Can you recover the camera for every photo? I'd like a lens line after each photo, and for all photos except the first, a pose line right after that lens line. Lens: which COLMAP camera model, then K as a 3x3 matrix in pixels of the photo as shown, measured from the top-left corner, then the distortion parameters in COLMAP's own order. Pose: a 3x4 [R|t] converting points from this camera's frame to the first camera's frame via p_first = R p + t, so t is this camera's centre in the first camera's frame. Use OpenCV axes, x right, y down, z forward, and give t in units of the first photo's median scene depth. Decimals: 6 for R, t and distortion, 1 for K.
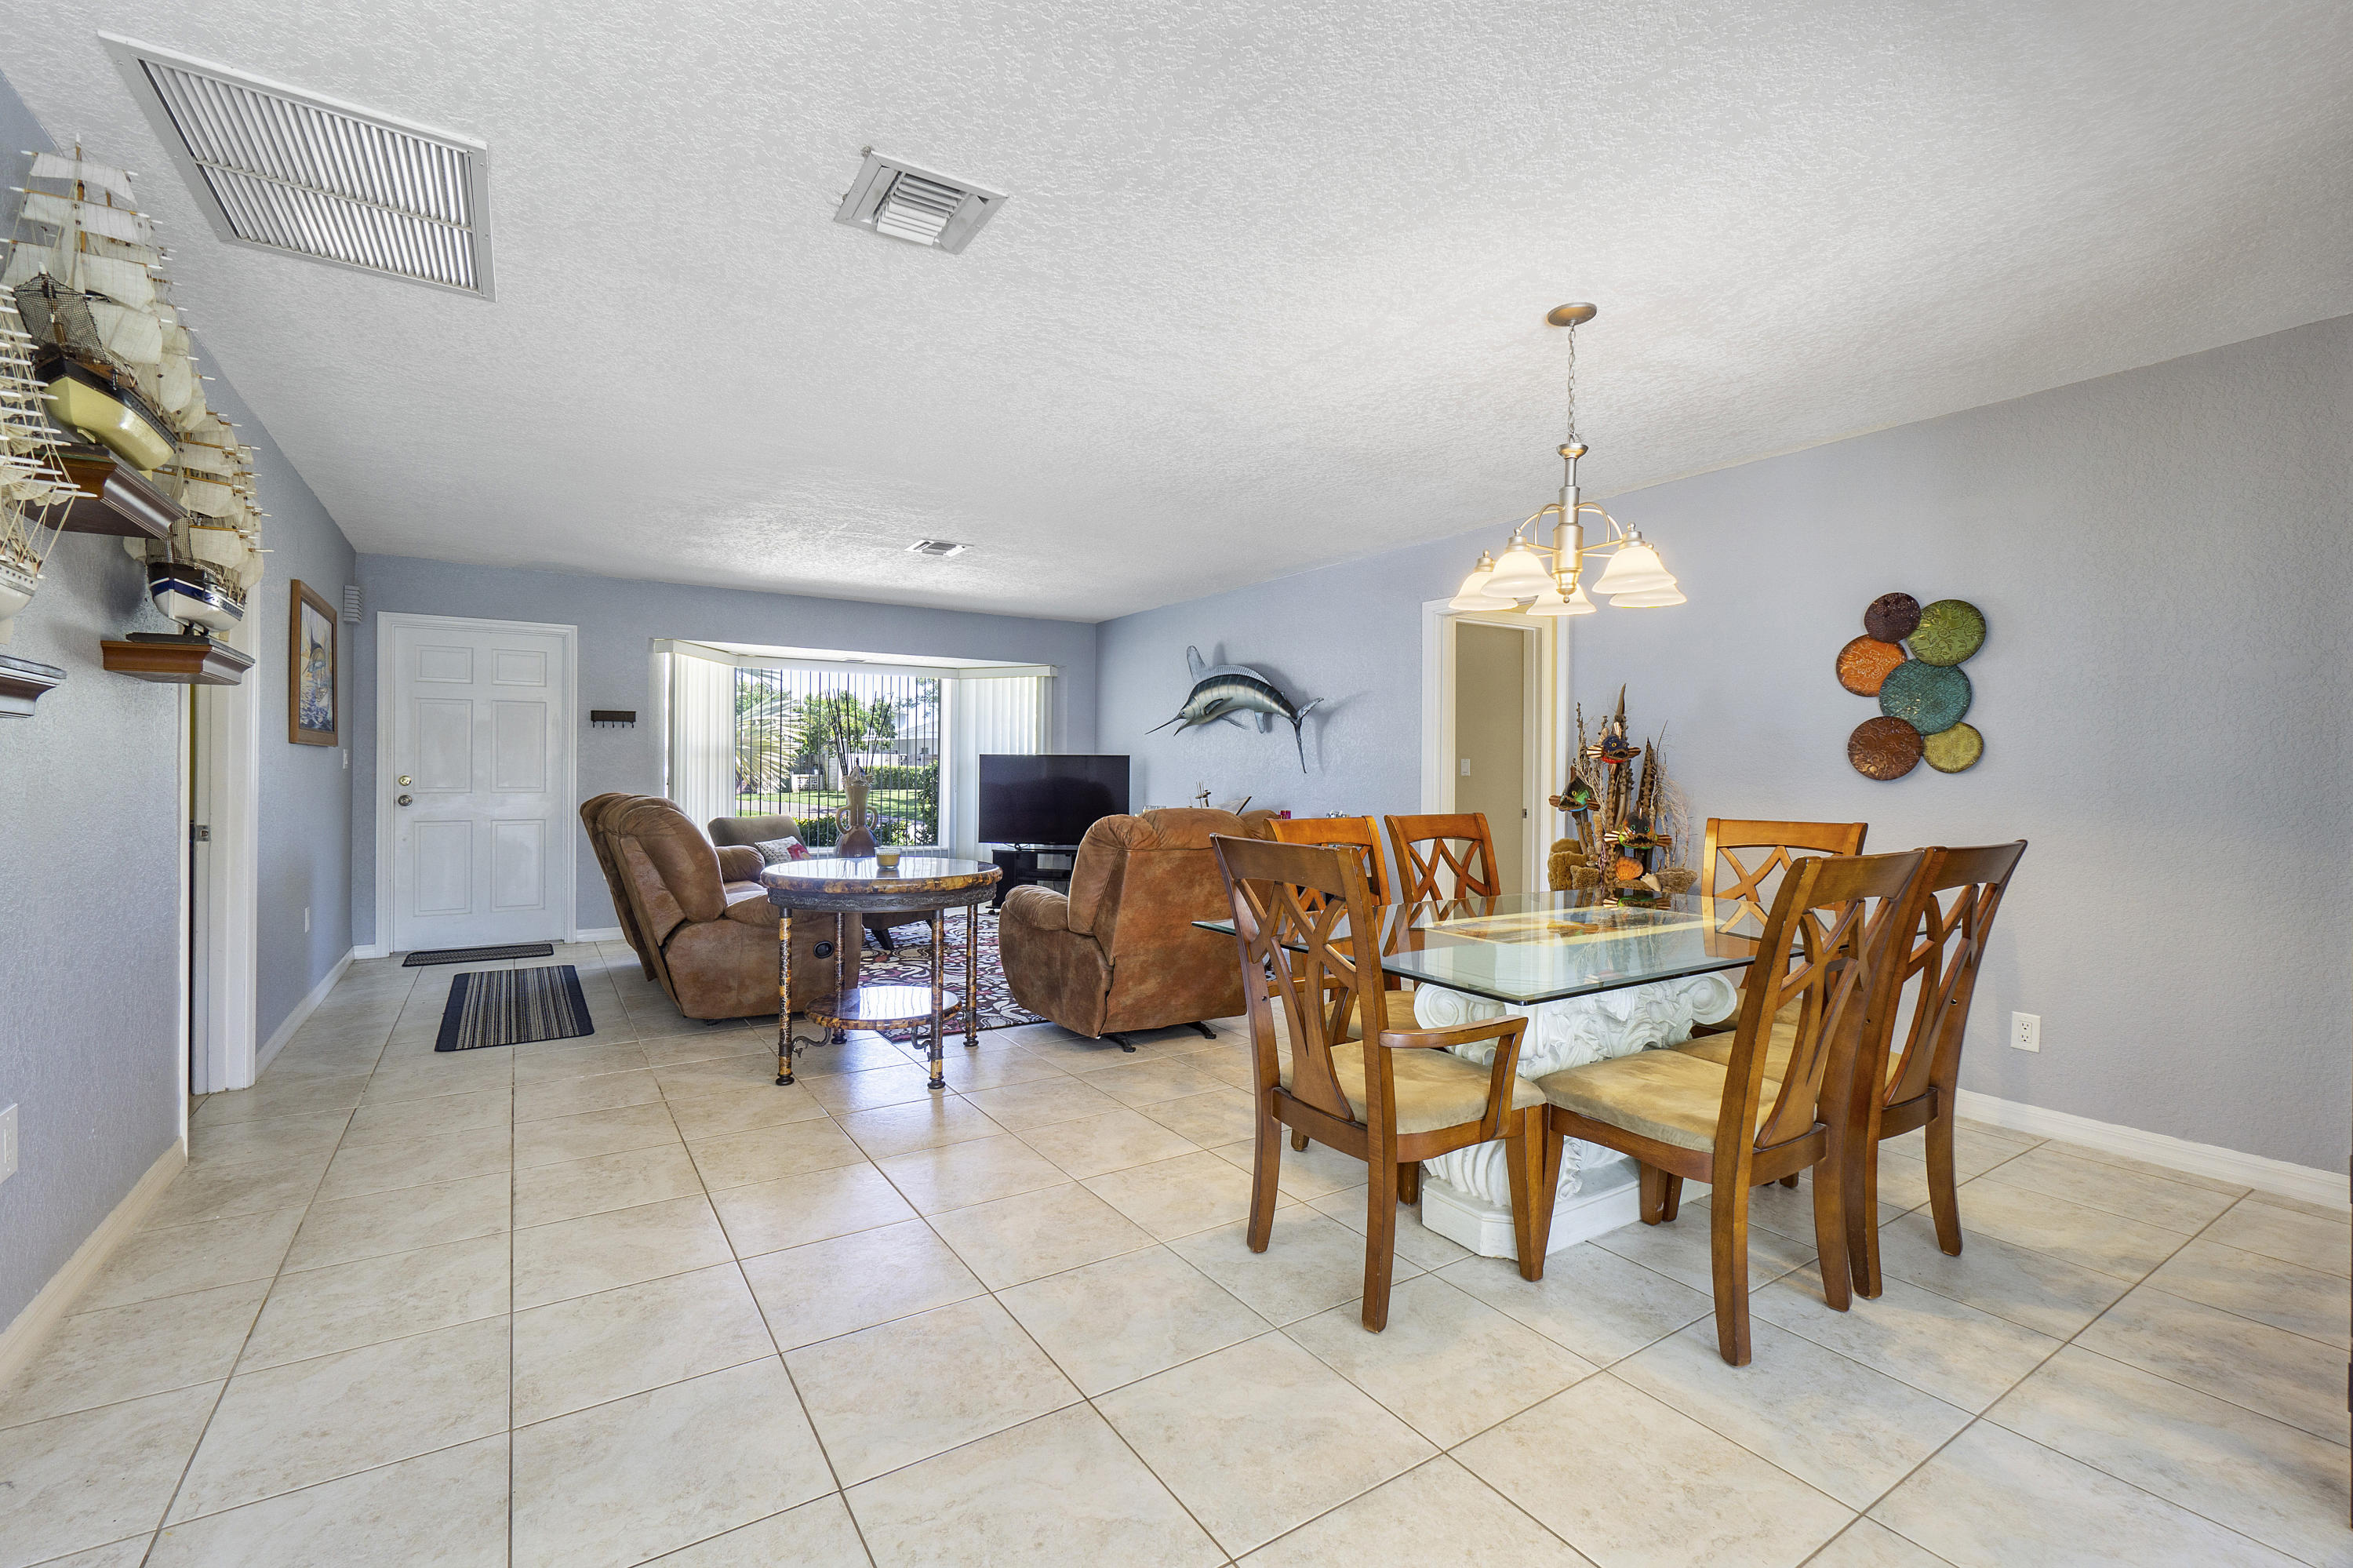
lens RADIAL K [[1002.3, 0, 1153.5], [0, 1002.3, 772.2], [0, 0, 1]] dist [-0.008118, 0.001135]
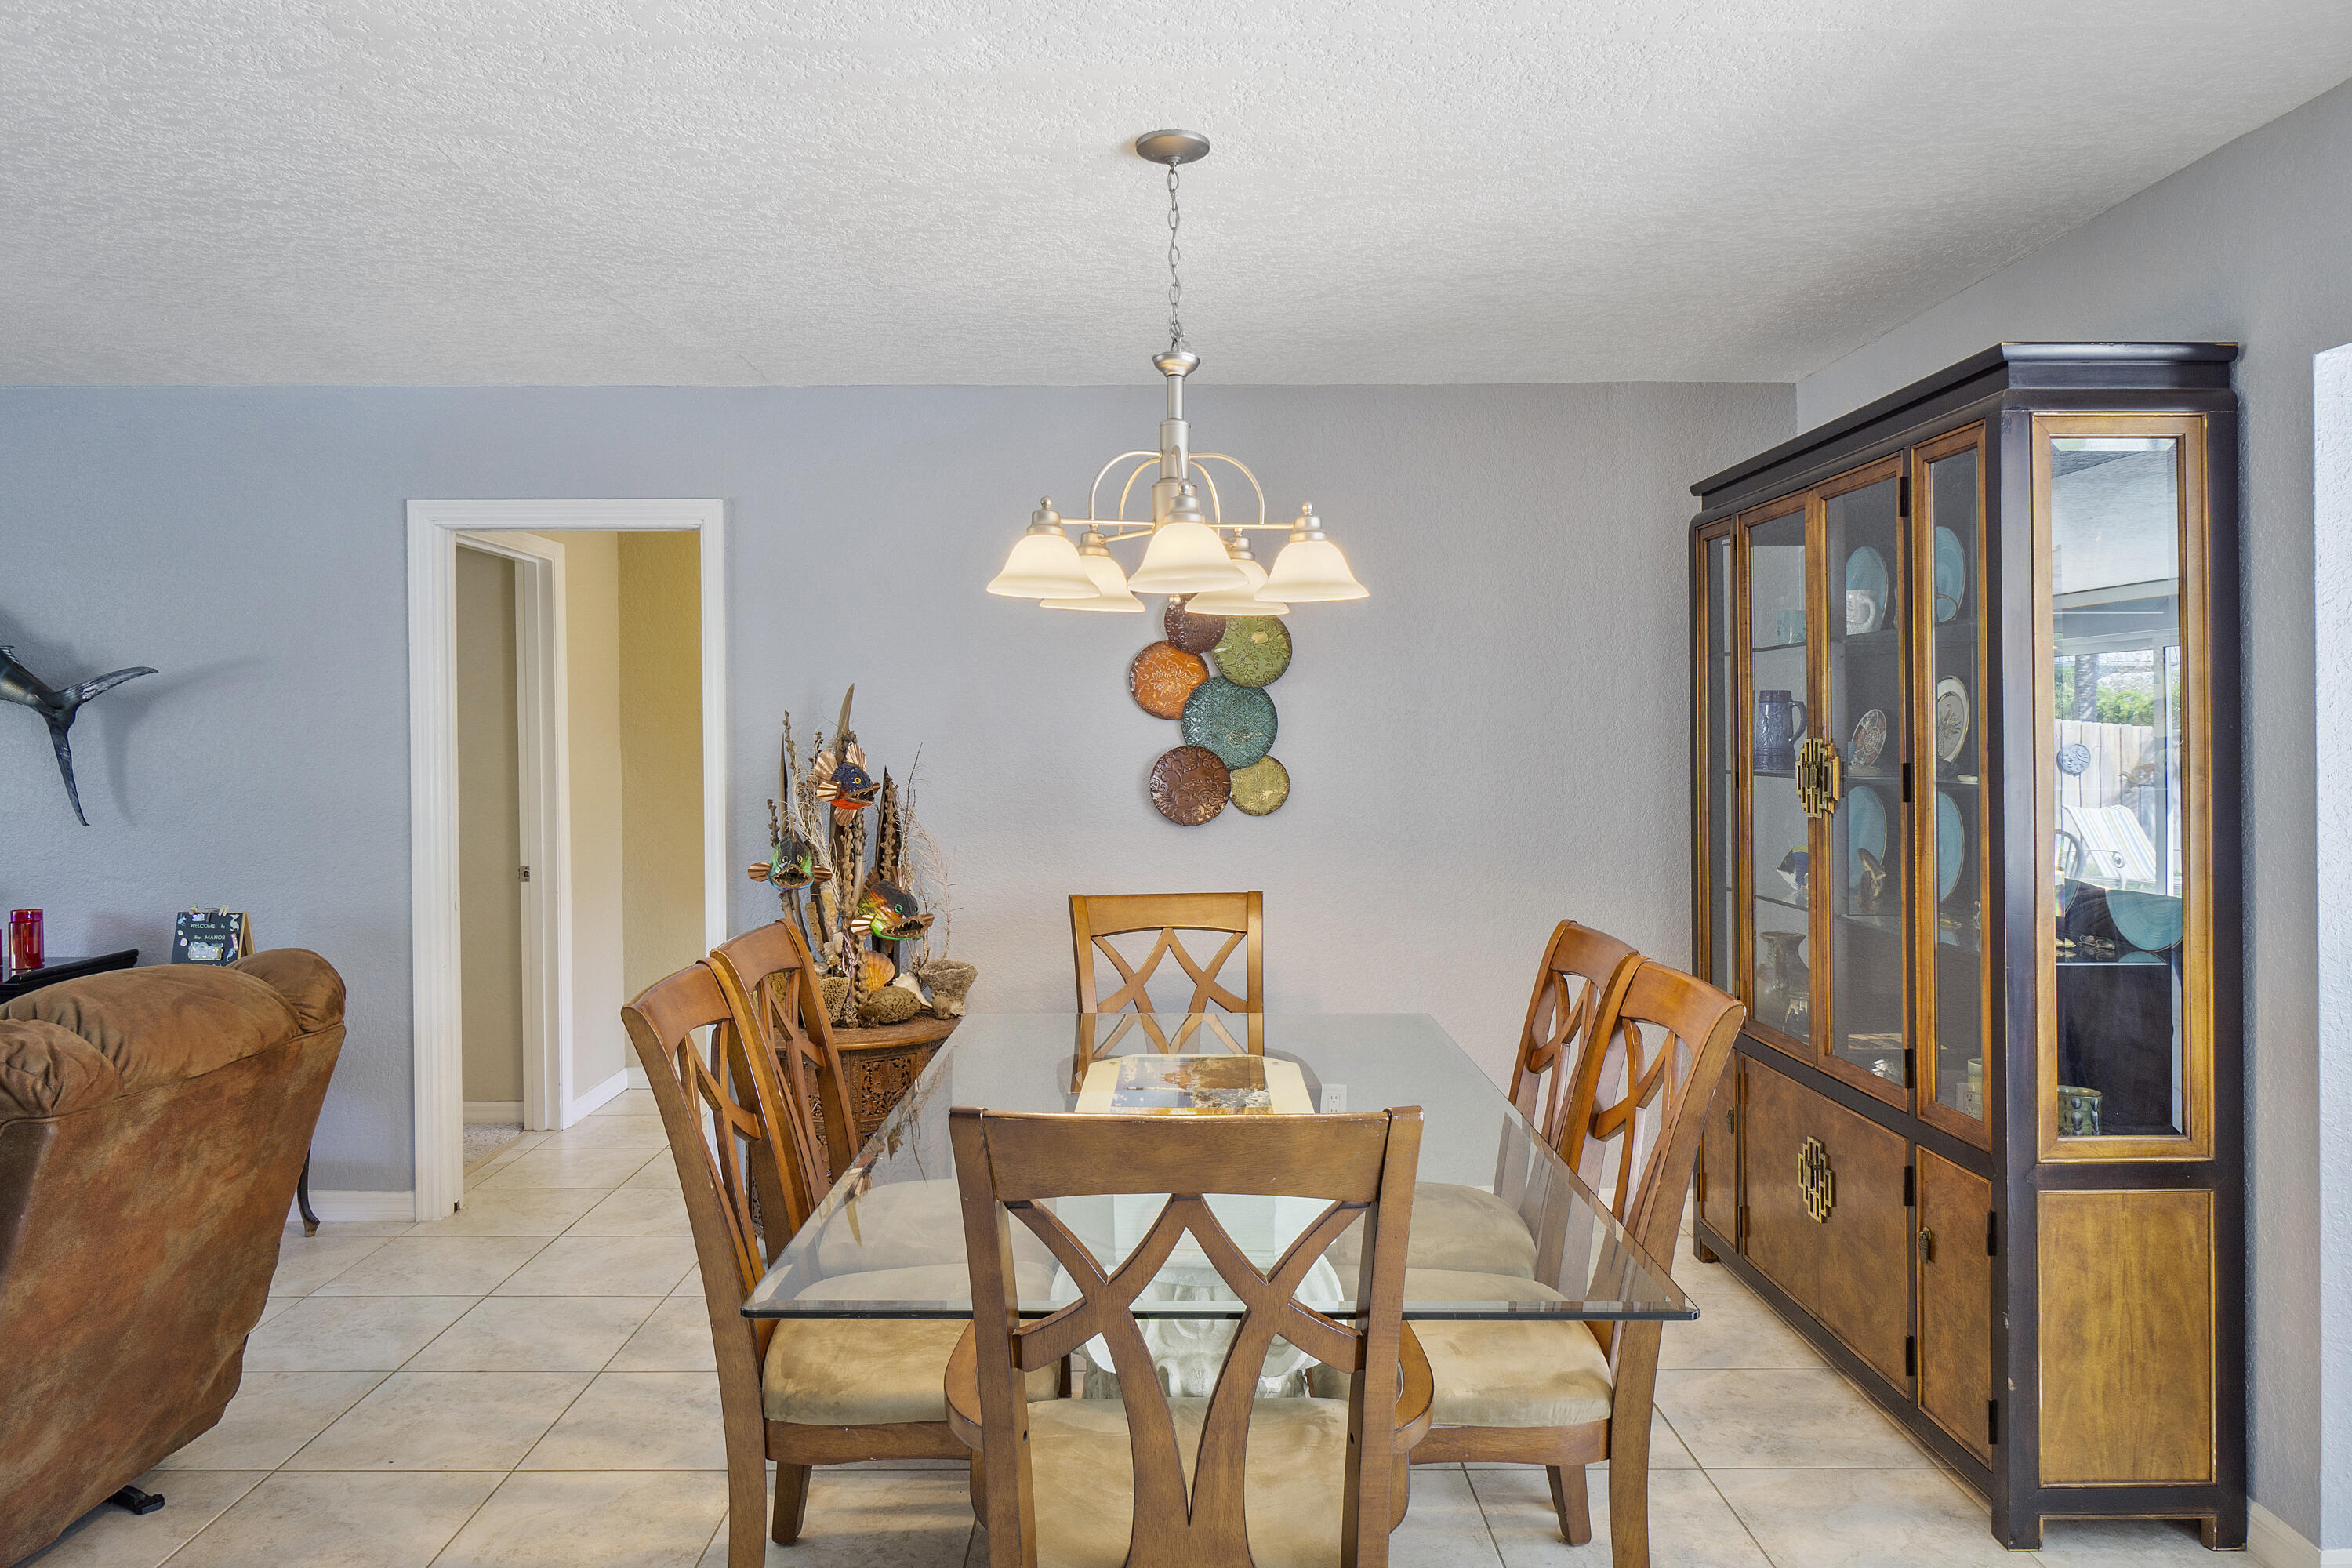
lens RADIAL K [[1491.3, 0, 1174.0], [0, 1491.3, 749.3], [0, 0, 1]] dist [-0.002323, -0.001486]
pose [[0.538096, -0.014208, 0.842764, -0.157128], [0.009926, 0.999895, 0.010520, -0.036615], [-0.842825, 0.002705, 0.538181, 0.204526]]
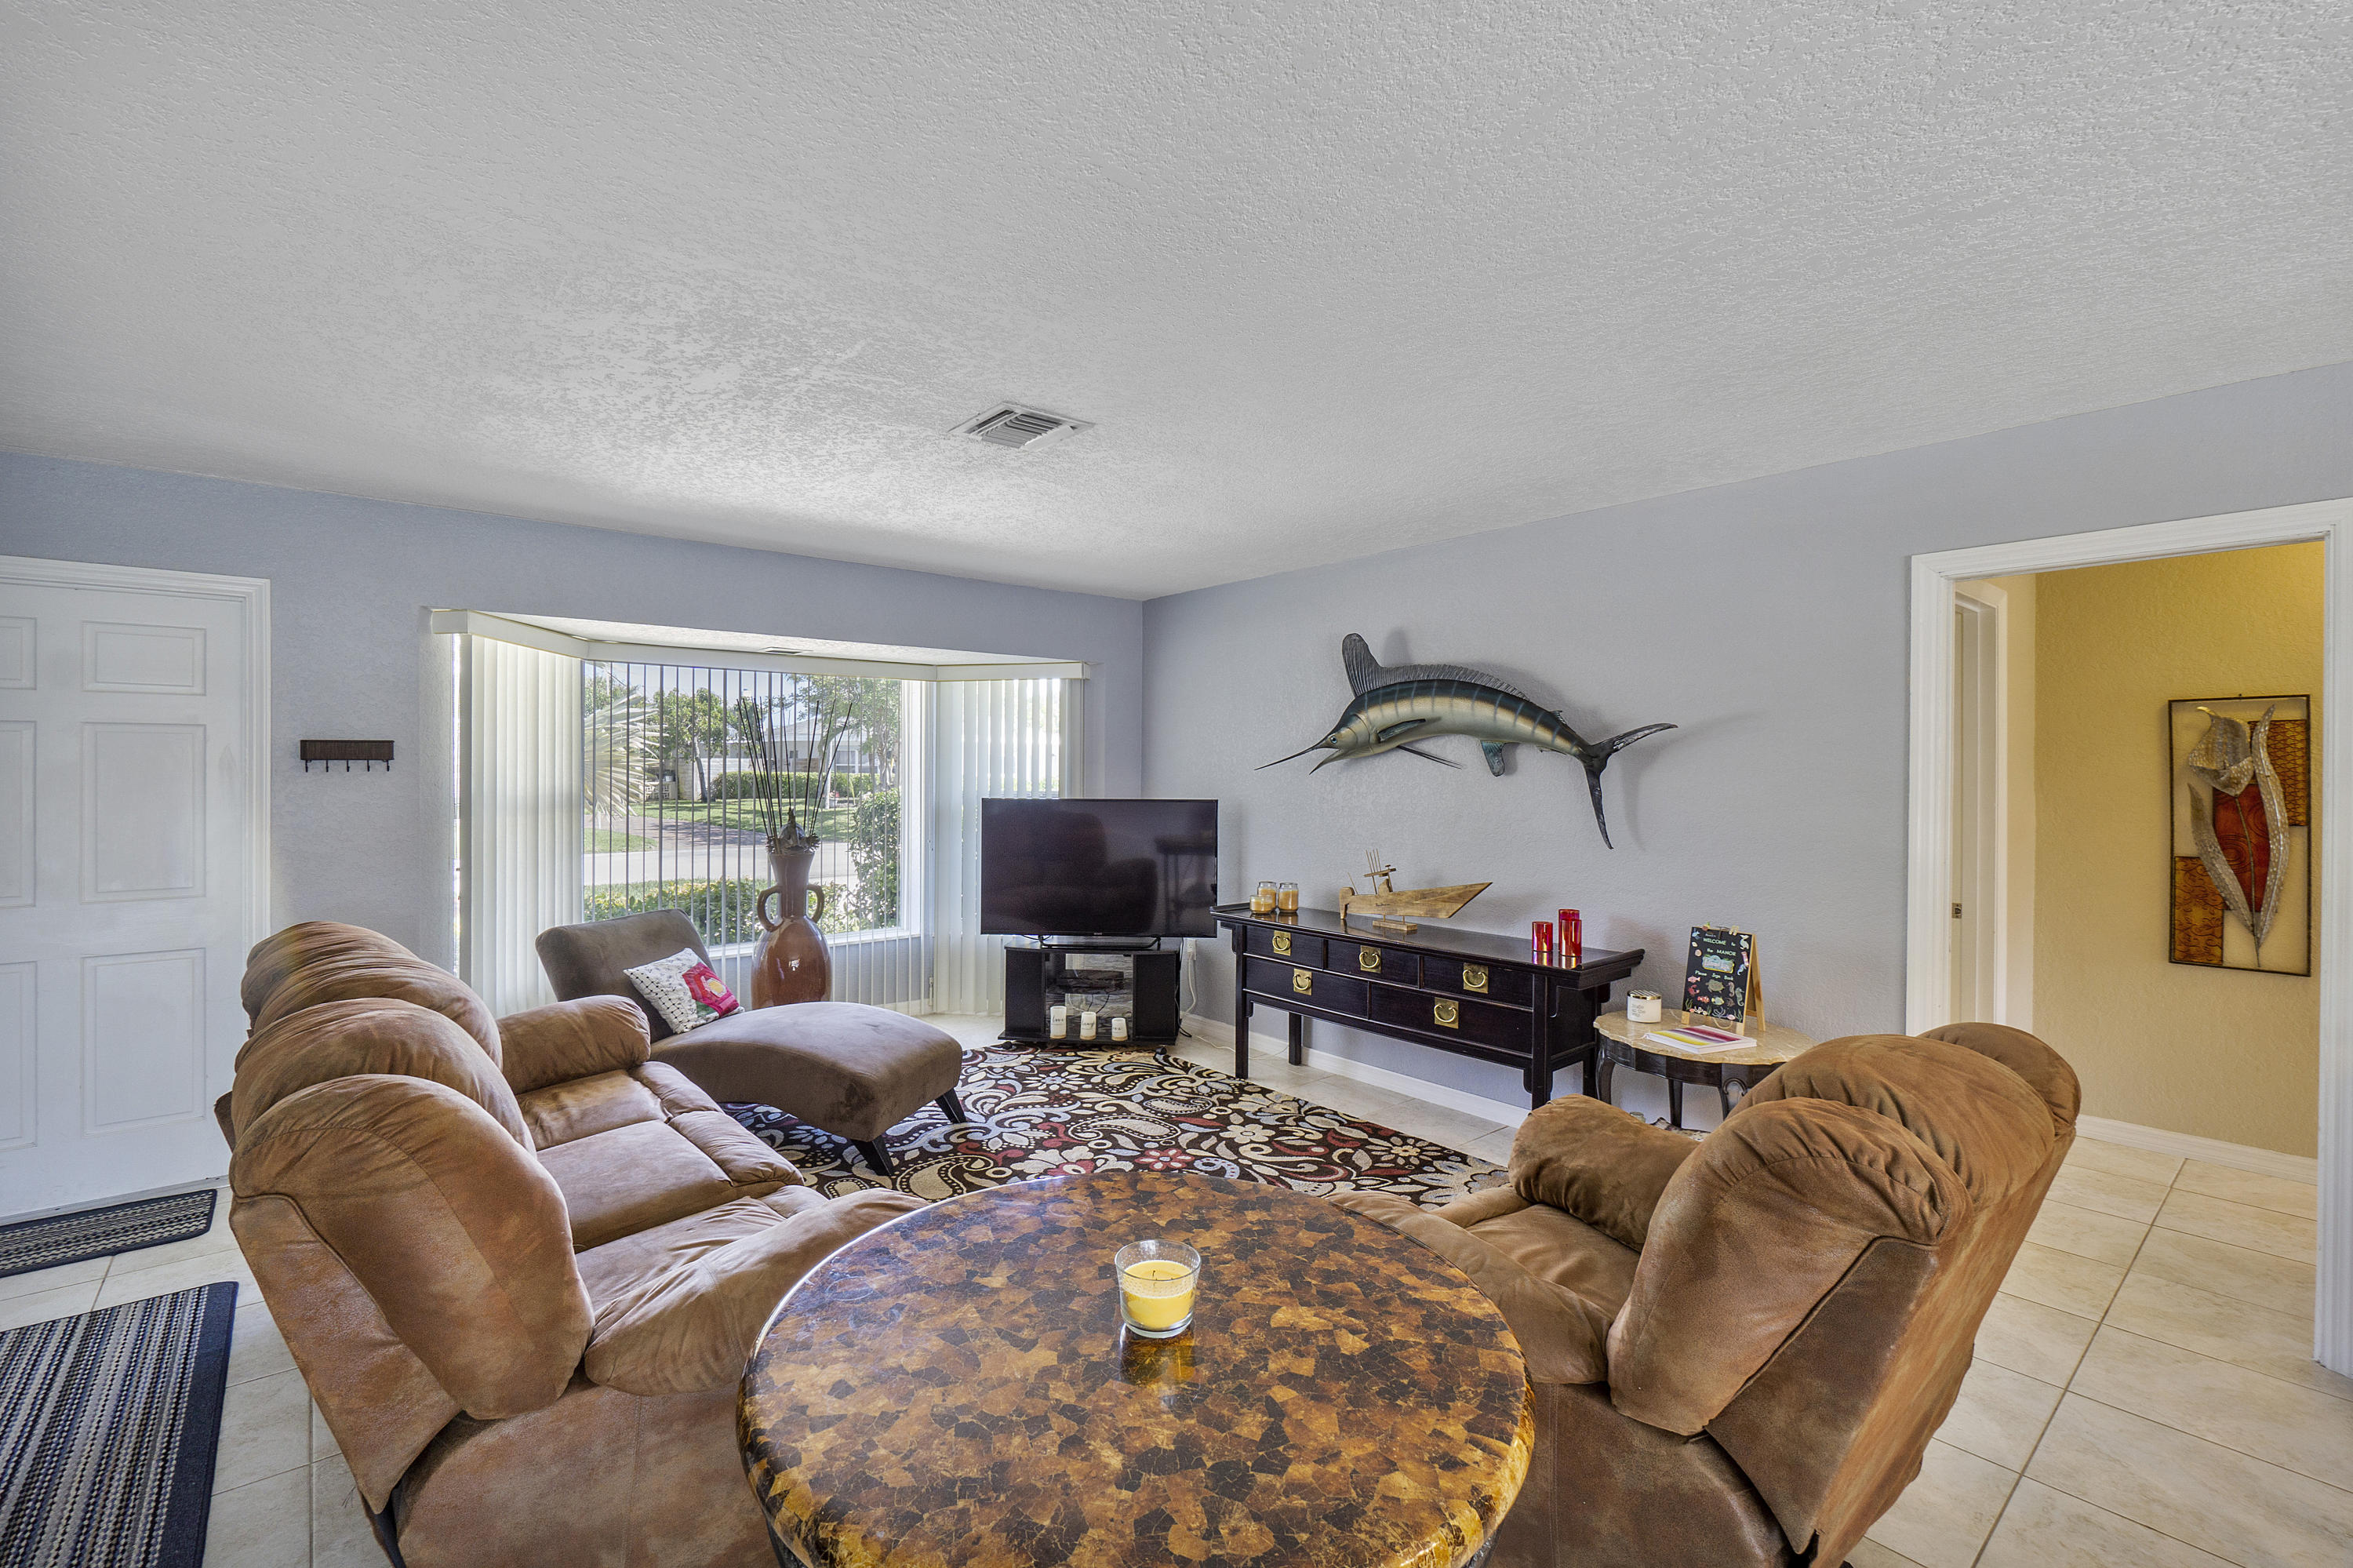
lens RADIAL K [[1076.3, 0, 1172.8], [0, 1076.3, 775.3], [0, 0, 1]] dist [0.001170, 0.000257]
pose [[0.993430, -0.004406, 0.114360, -0.179740], [0.004546, 0.999989, -0.000965, -0.043475], [-0.114355, 0.001478, 0.993439, 0.405736]]
